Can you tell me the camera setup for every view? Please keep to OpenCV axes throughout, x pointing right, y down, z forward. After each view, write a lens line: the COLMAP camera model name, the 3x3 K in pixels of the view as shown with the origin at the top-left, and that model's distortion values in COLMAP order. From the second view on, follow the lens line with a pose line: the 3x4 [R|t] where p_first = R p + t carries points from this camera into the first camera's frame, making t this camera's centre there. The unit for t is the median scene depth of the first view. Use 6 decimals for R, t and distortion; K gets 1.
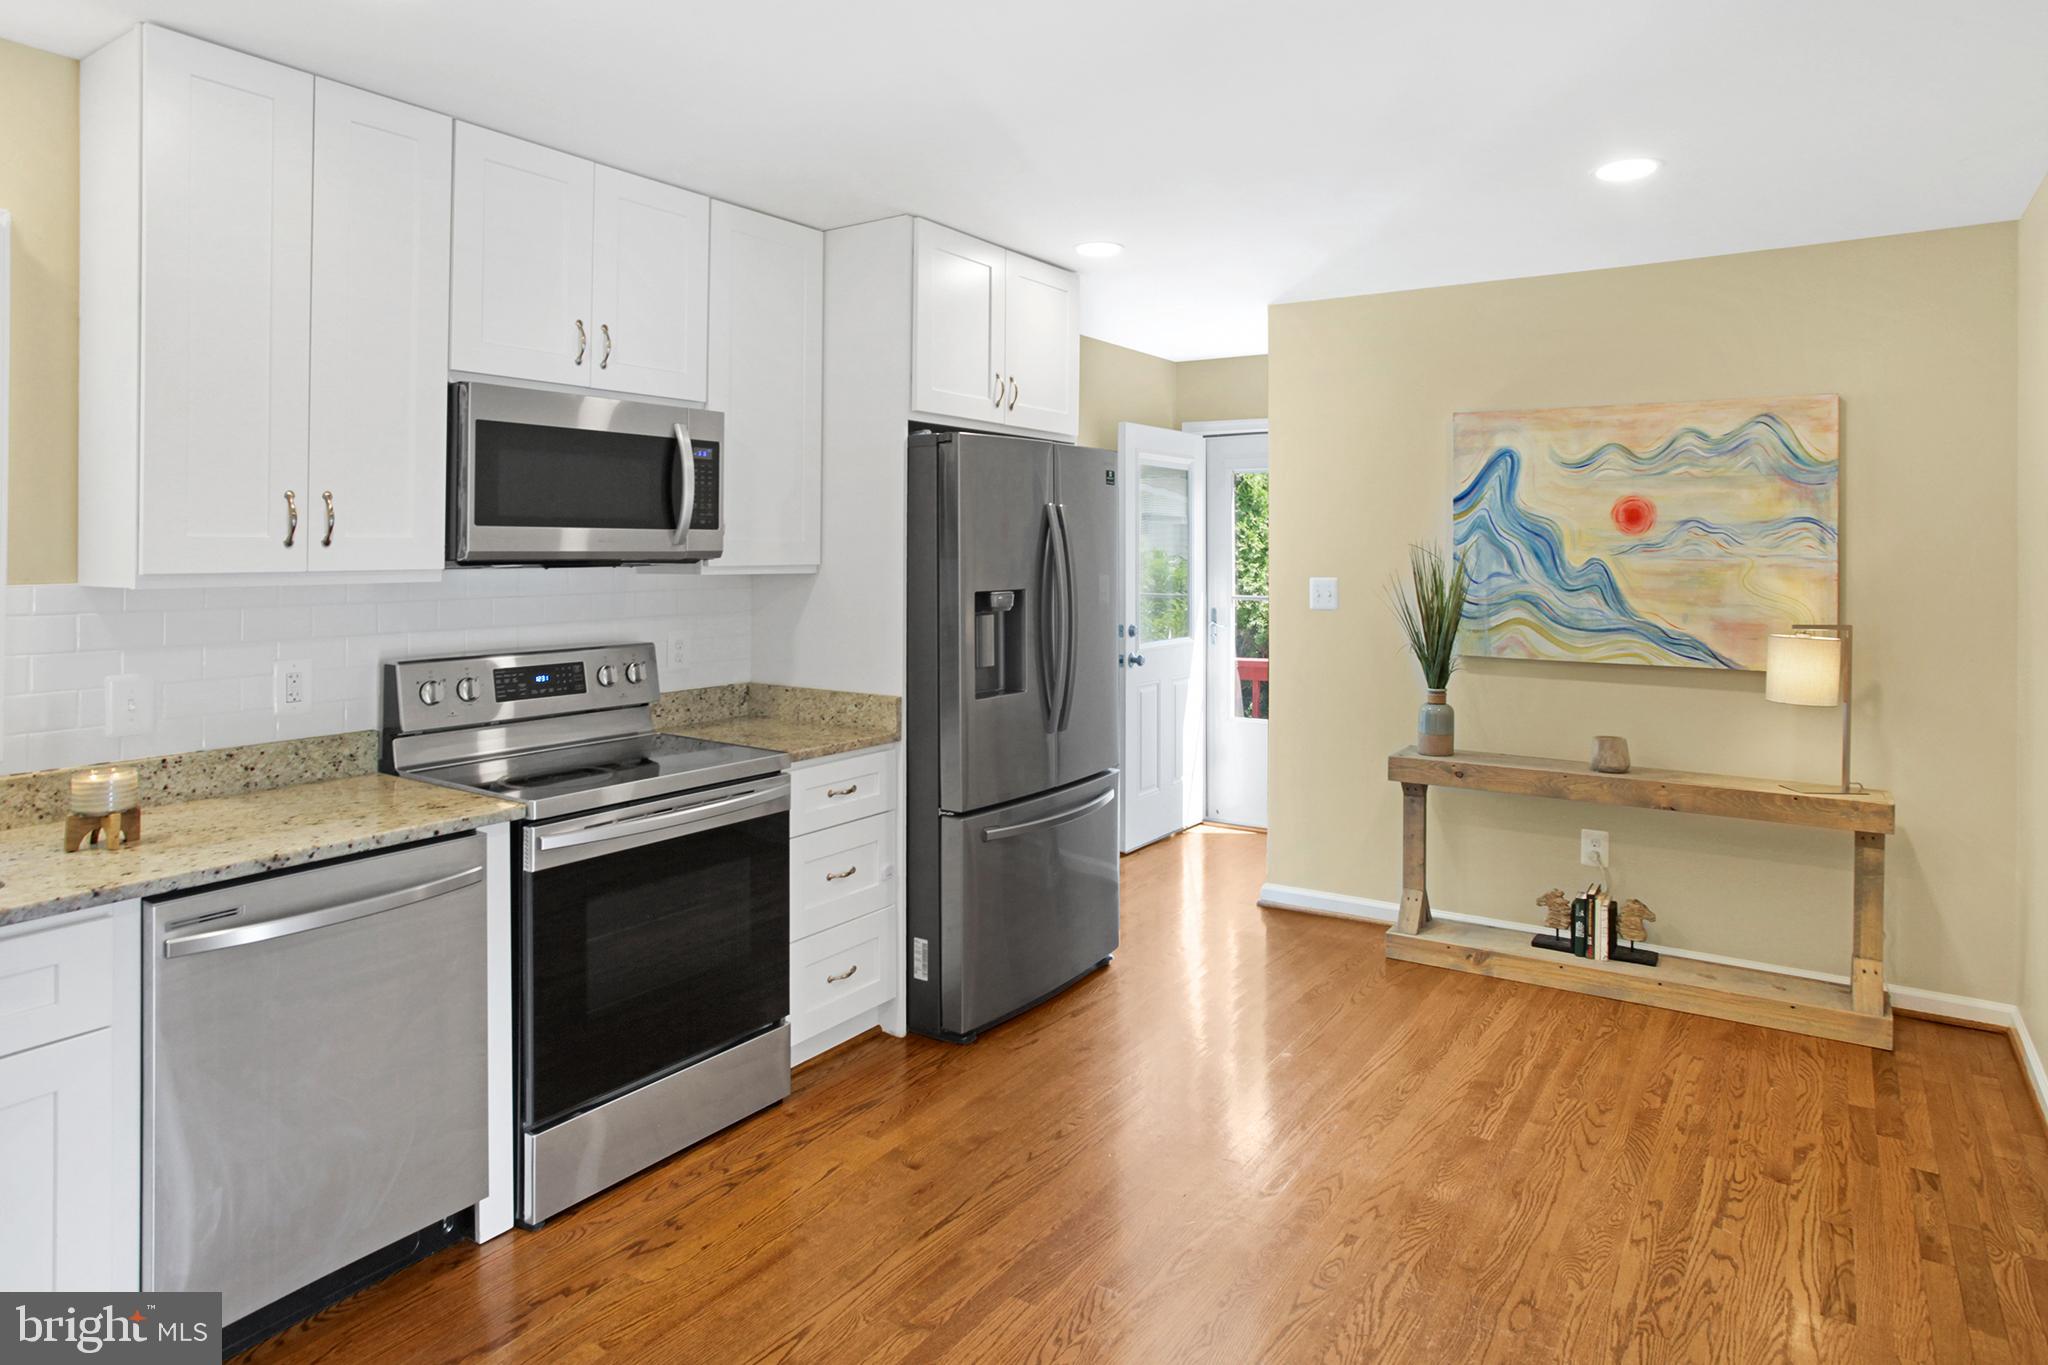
lens RADIAL K [[1205.1, 0, 1024.8], [0, 1205.1, 522.1], [0, 0, 1]] dist [-0.060415, 0.039754]
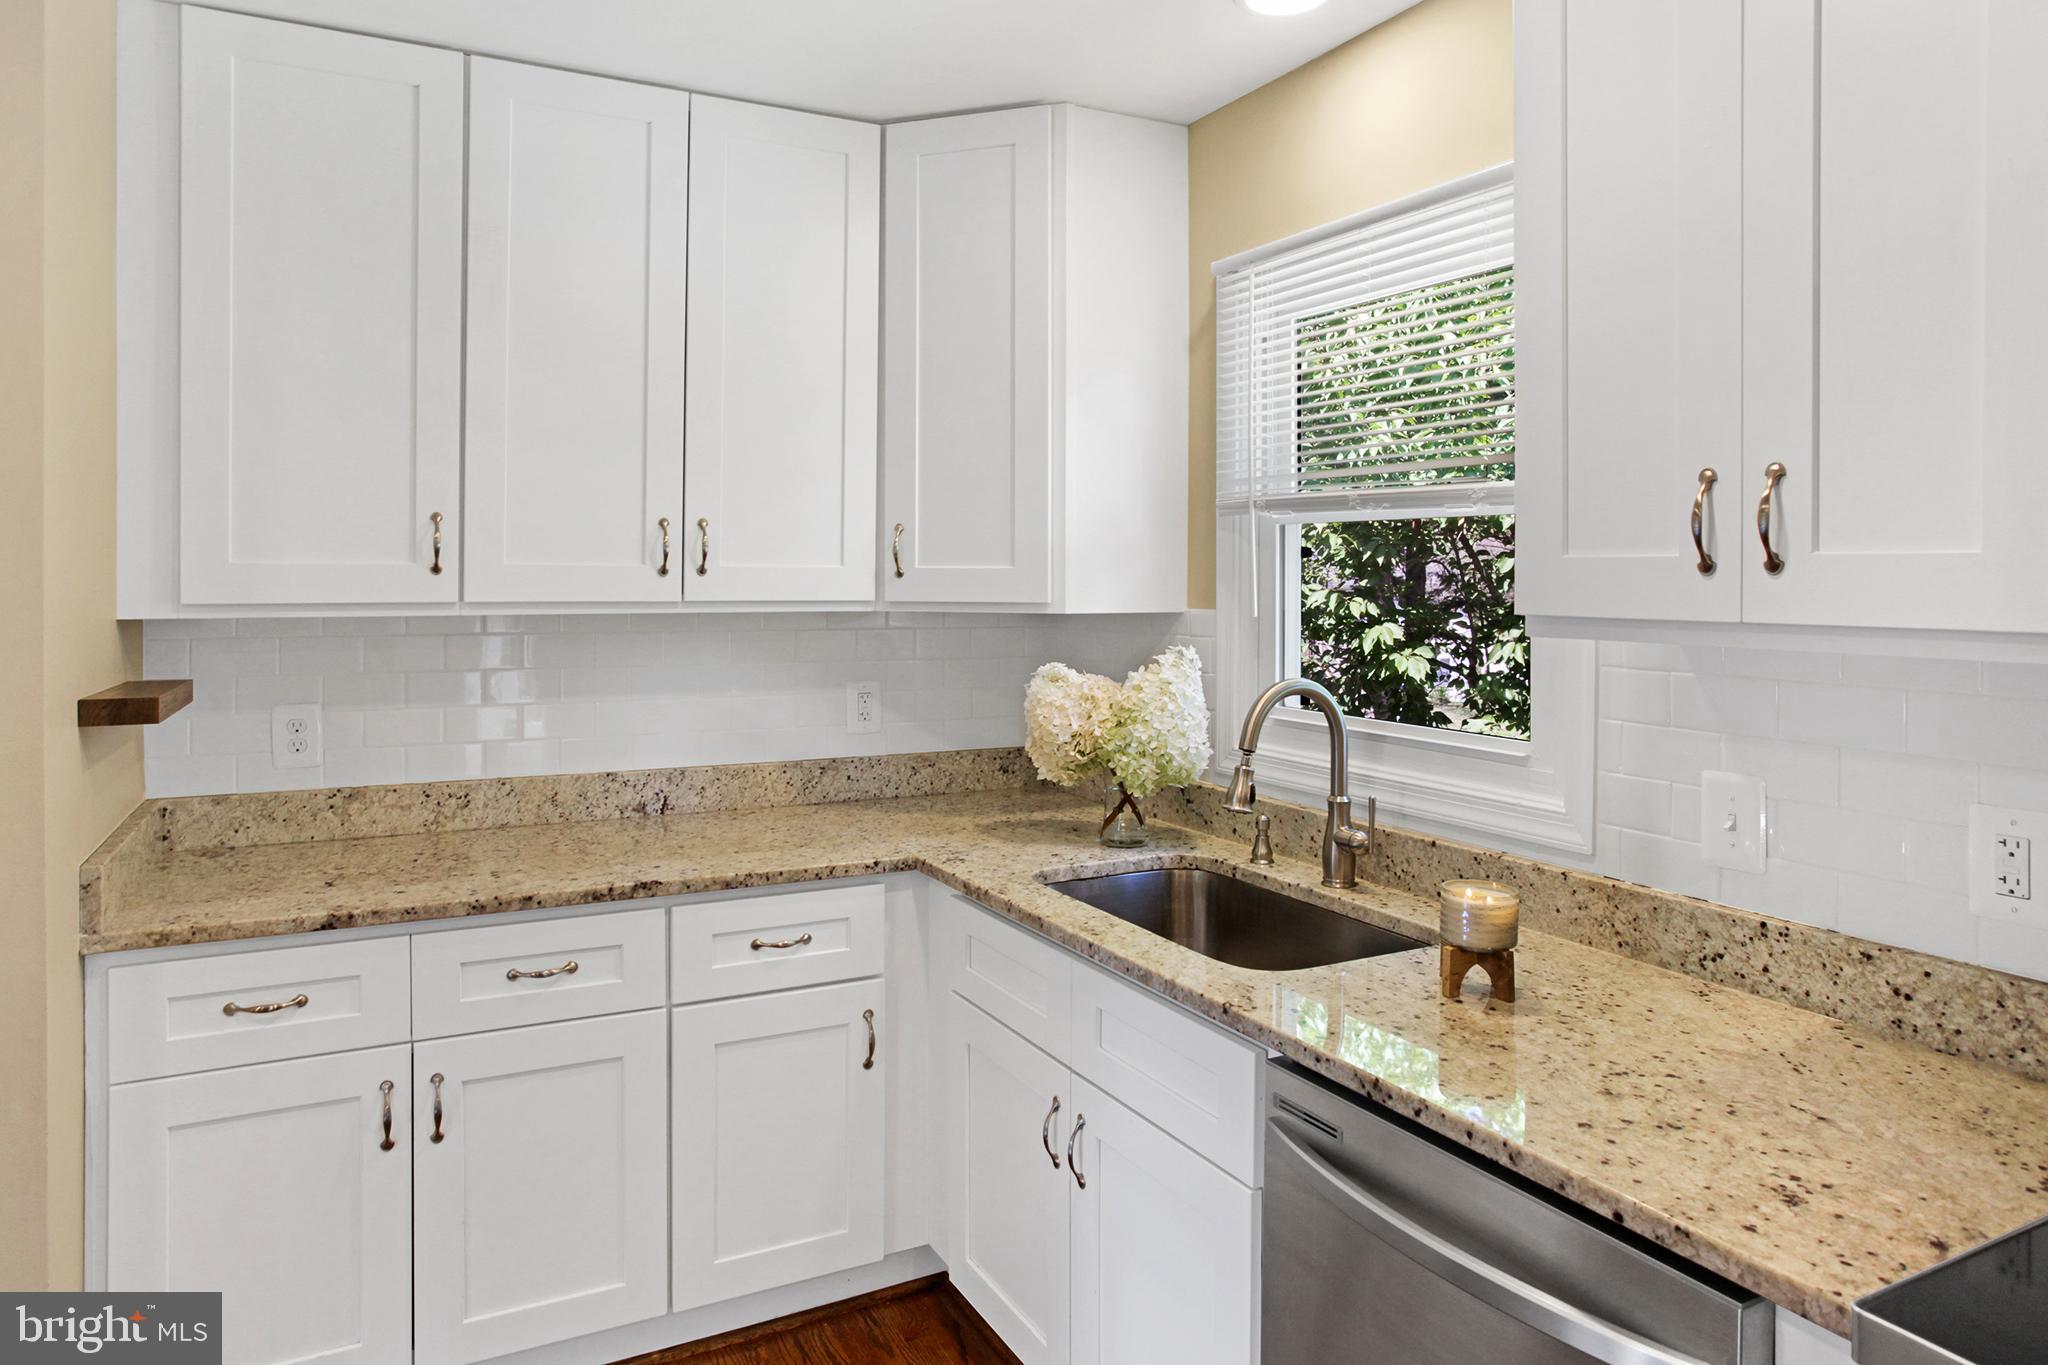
lens RADIAL K [[1271.8, 0, 1025.1], [0, 1271.8, 584.9], [0, 0, 1]] dist [-0.067073, 0.044549]
pose [[-0.443865, 0.007830, -0.896060, 0.016945], [0.008616, 0.999953, 0.004470, 0.018449], [0.896052, -0.005736, -0.443911, 0.880369]]
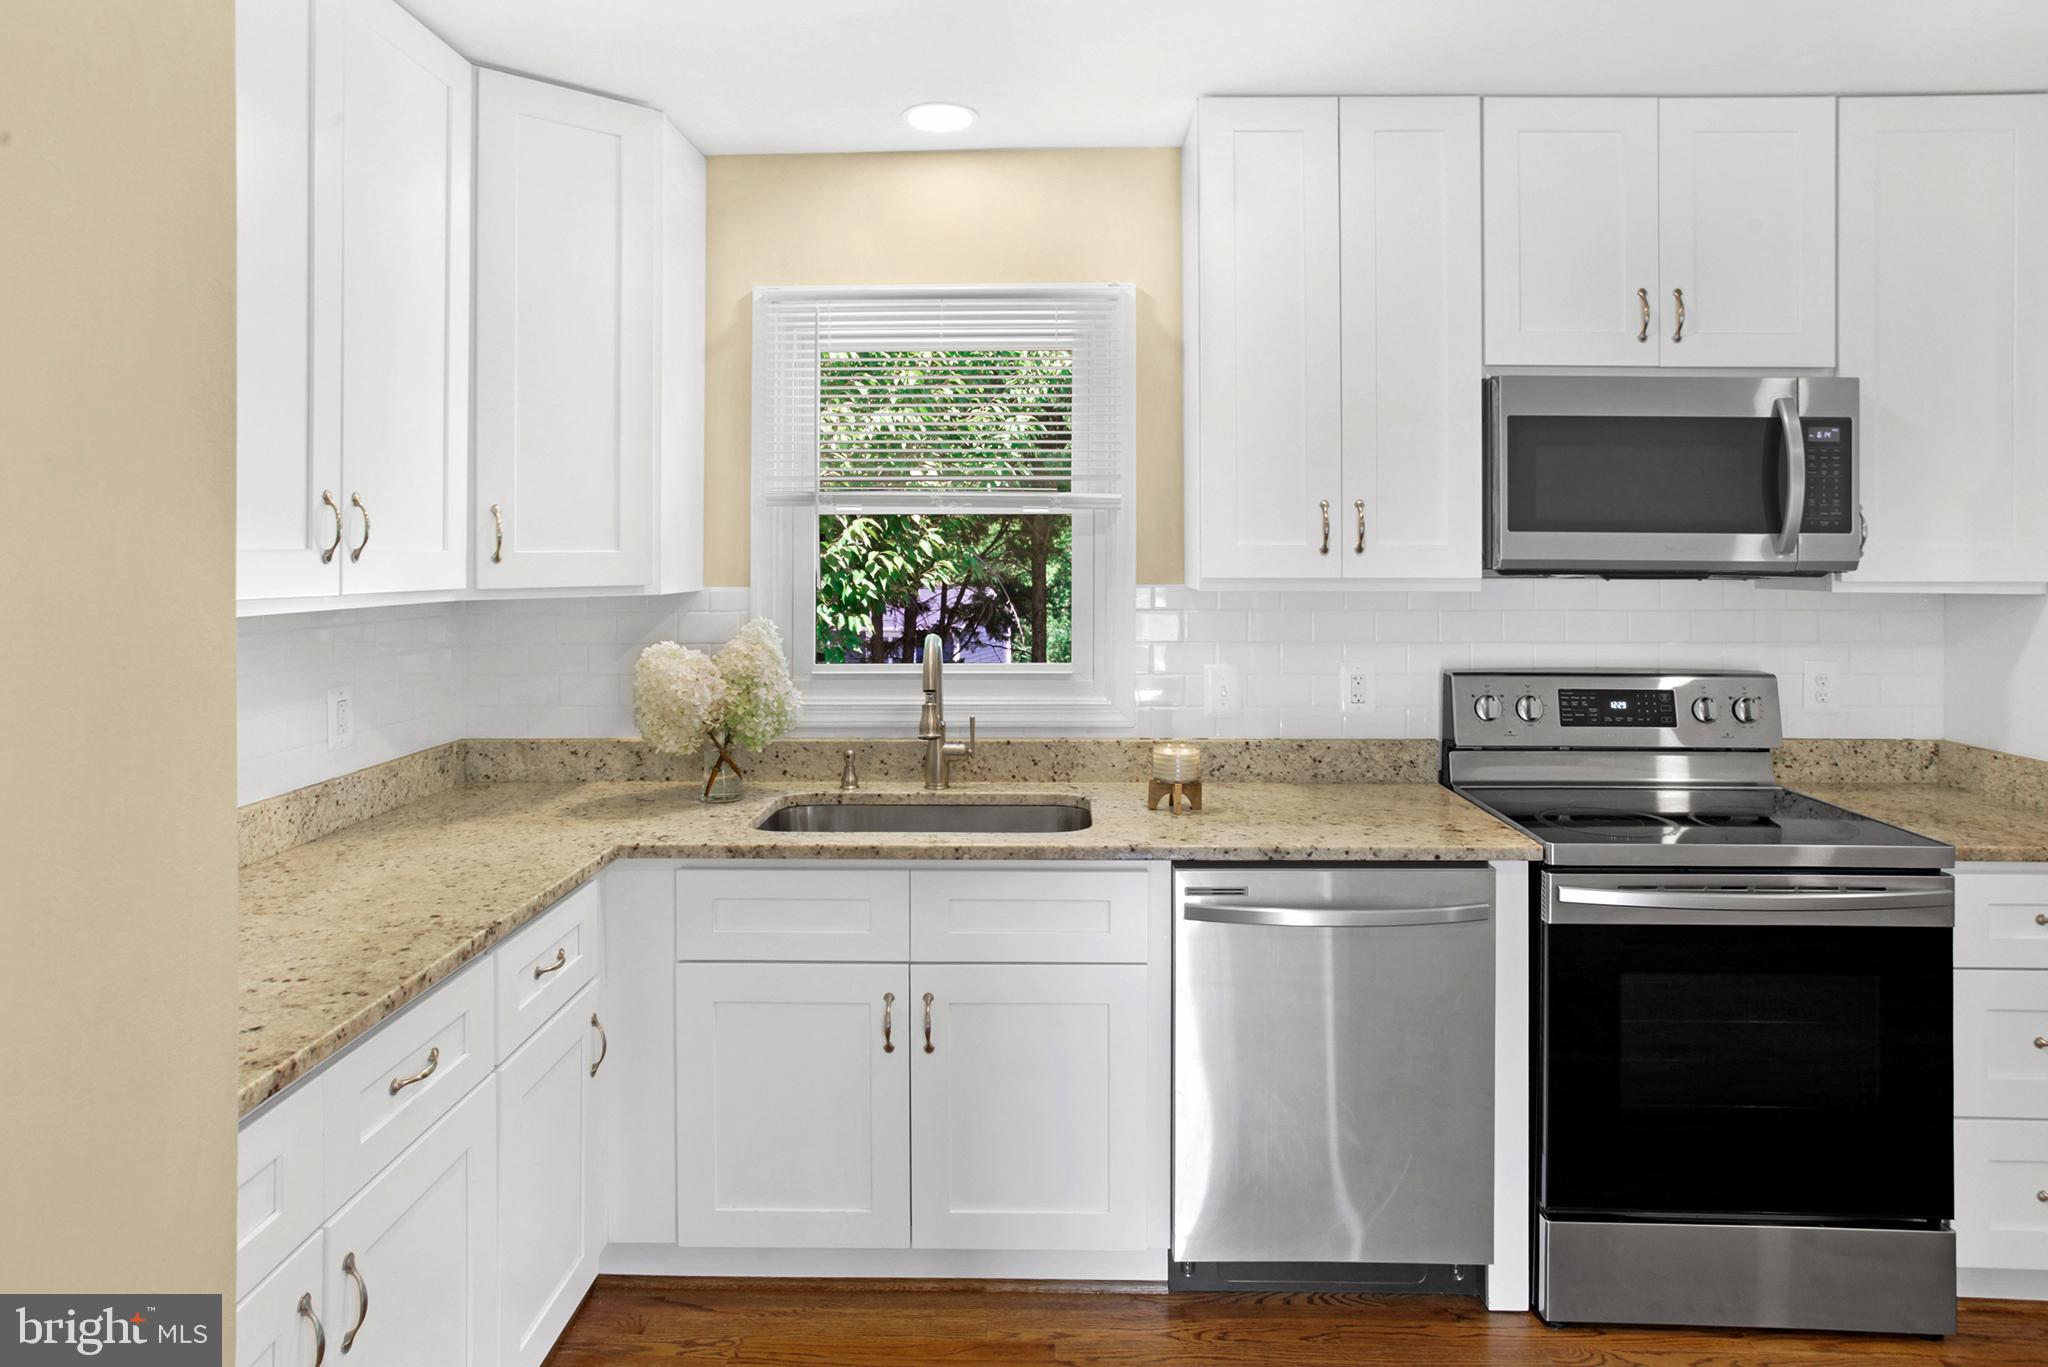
lens RADIAL K [[1195.0, 0, 1027.6], [0, 1195.0, 556.5], [0, 0, 1]] dist [-0.014640, 0.000234]
pose [[0.552437, 0.004249, -0.833544, 0.100002], [0.013259, 0.999816, 0.013884, 0.004431], [0.833449, -0.018722, 0.552278, 0.181933]]
